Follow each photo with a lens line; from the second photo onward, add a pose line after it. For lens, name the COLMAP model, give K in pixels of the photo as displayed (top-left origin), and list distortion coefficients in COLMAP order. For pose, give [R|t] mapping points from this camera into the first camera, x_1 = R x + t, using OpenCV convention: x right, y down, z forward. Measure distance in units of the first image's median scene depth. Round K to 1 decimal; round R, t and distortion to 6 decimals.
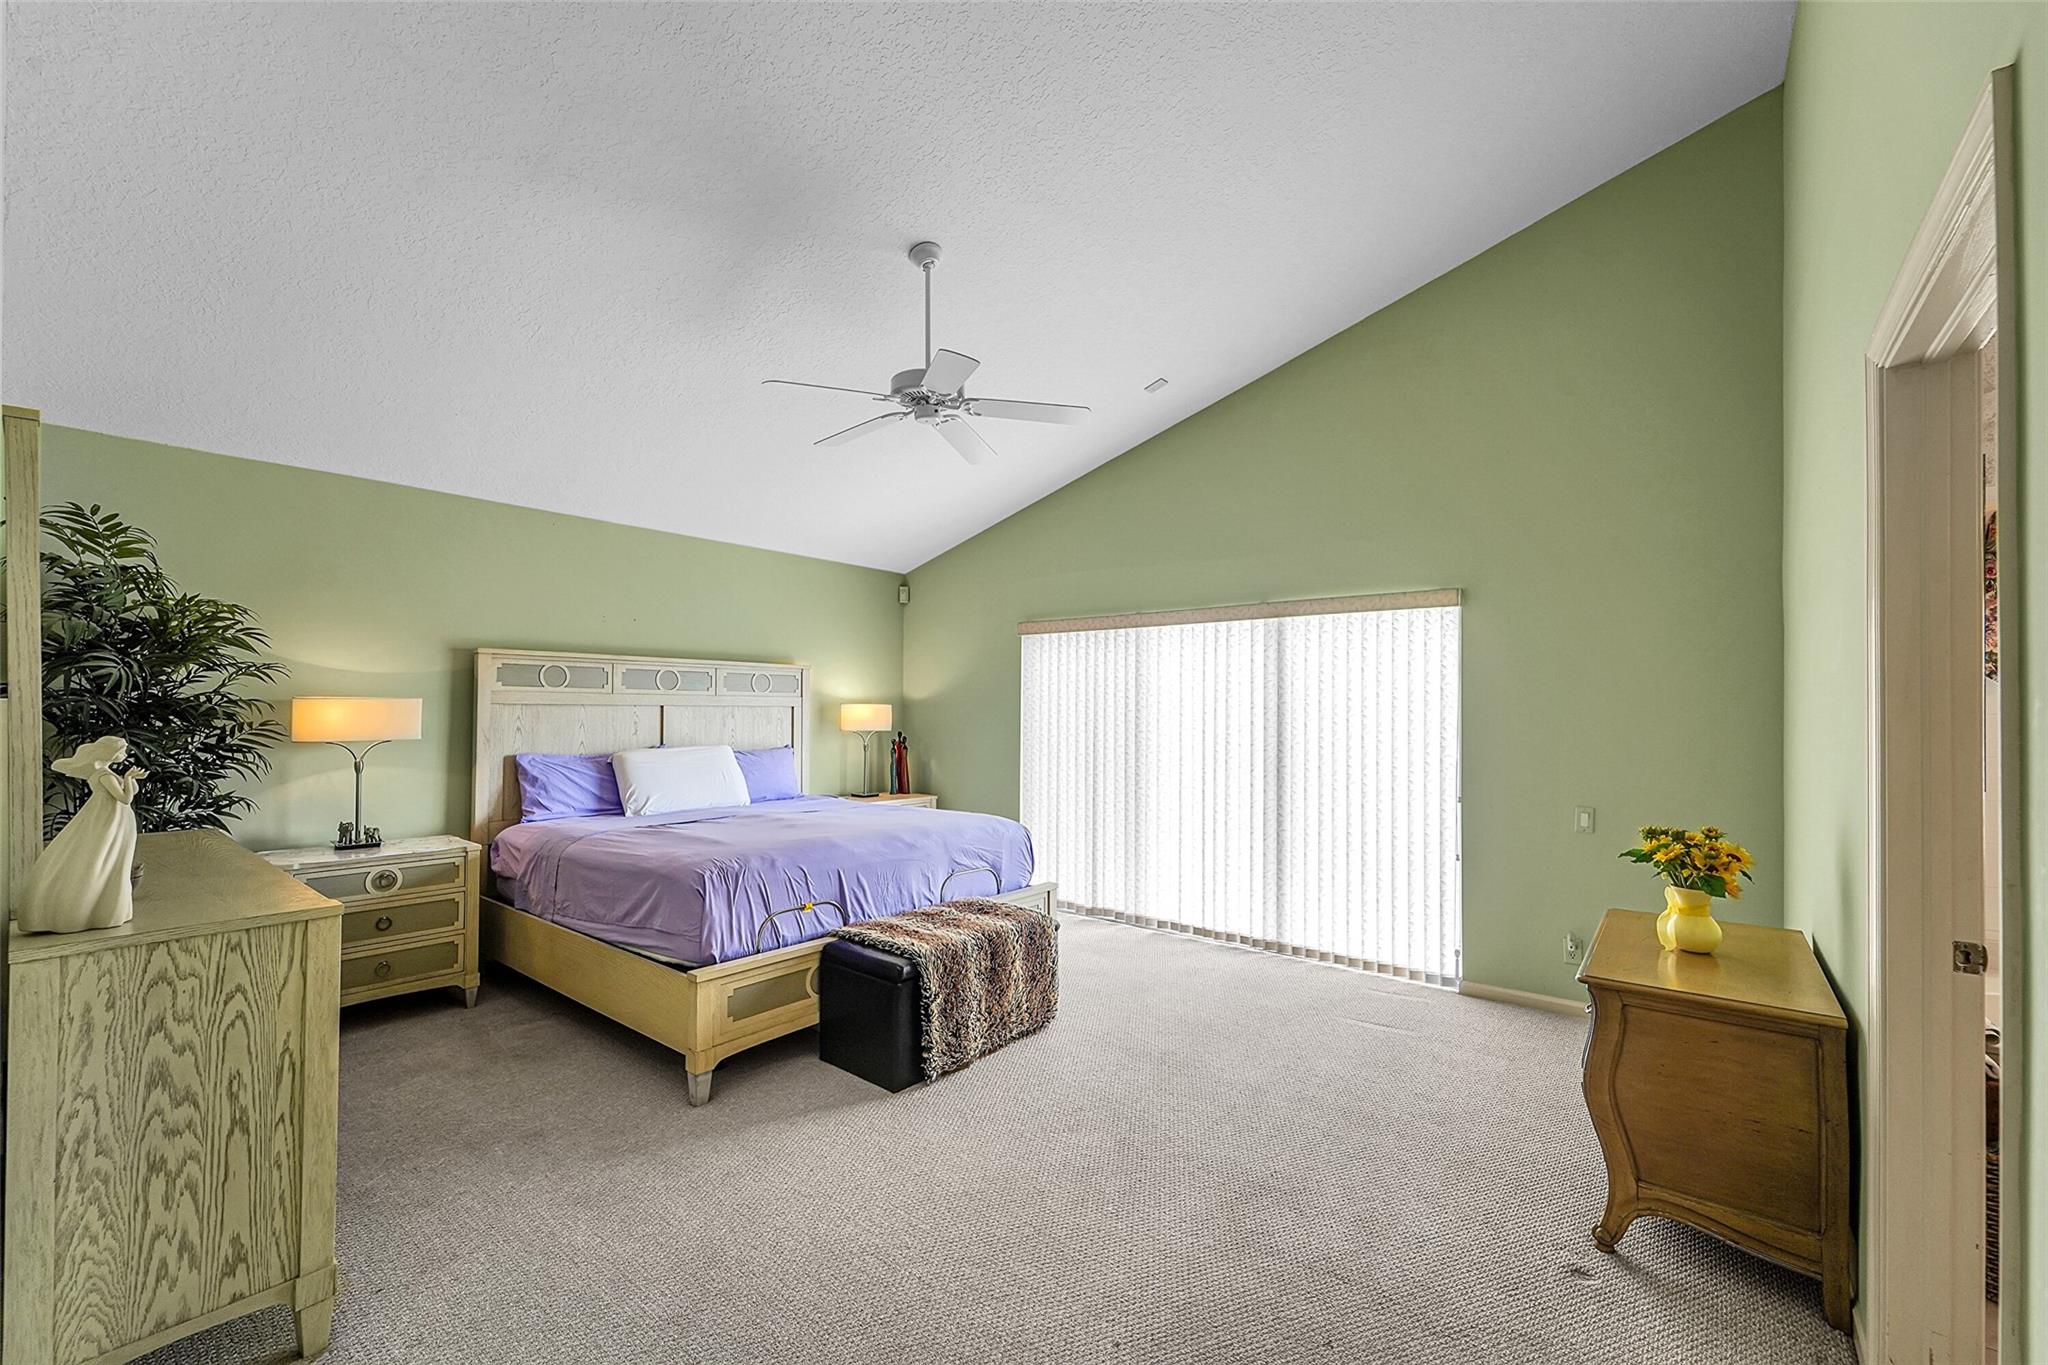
lens RADIAL K [[824.9, 0, 1021.6], [0, 824.9, 695.0], [0, 0, 1]] dist [-0.001893, 0.000833]
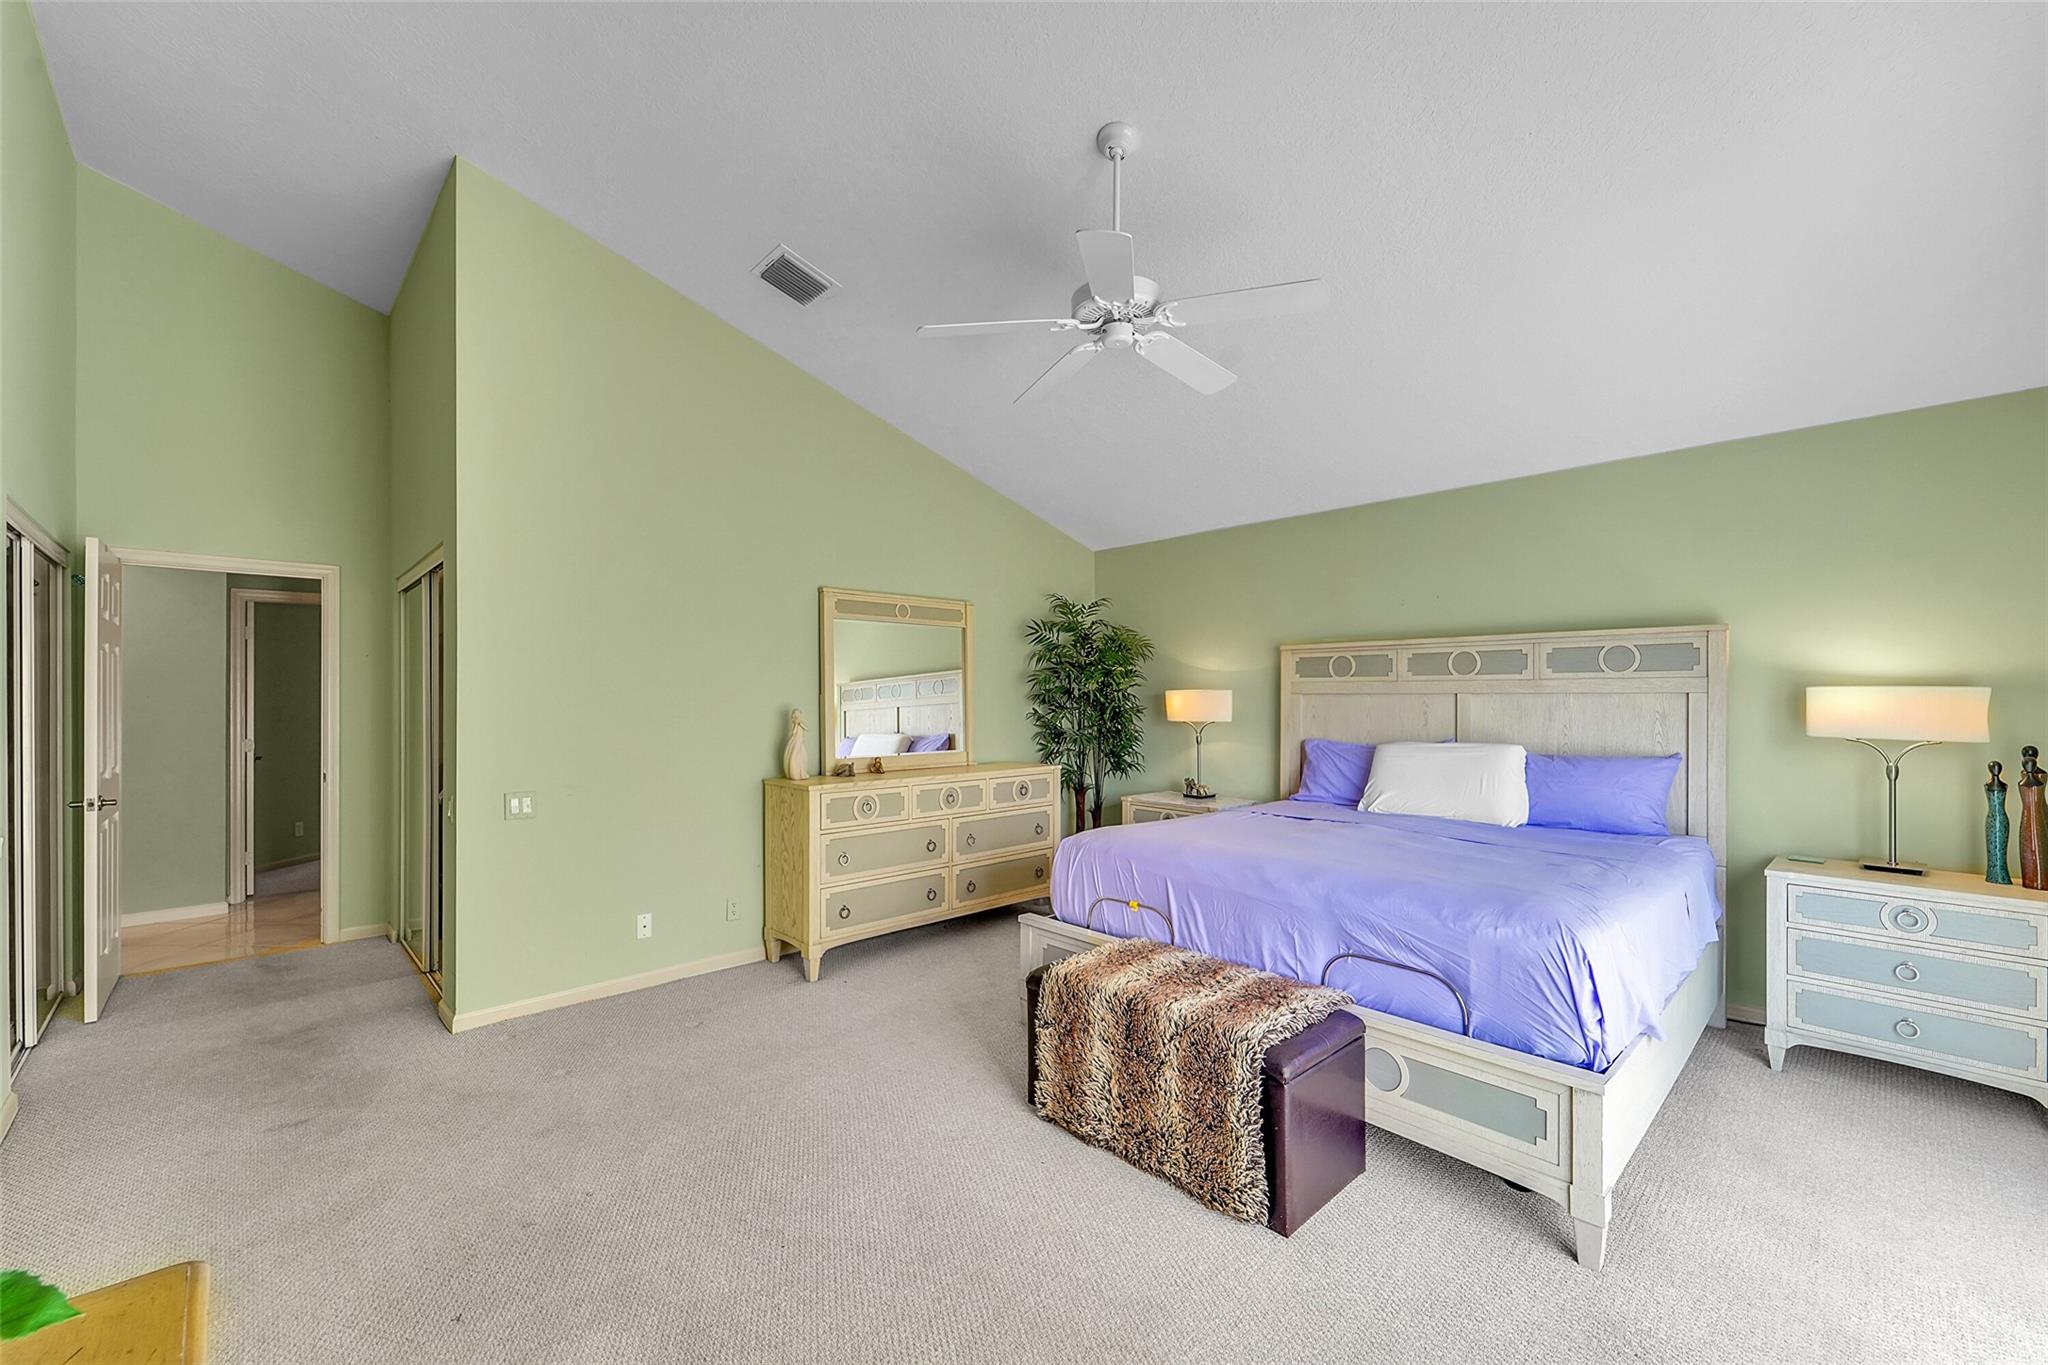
lens RADIAL K [[824.9, 0, 1018.9], [0, 824.9, 694.8], [0, 0, 1]] dist [-0.001893, 0.000833]
pose [[-0.129449, -0.005100, -0.991573, 0.549049], [0.017174, 0.999825, -0.007384, 0.014725], [0.991437, -0.017985, -0.129339, 0.776085]]
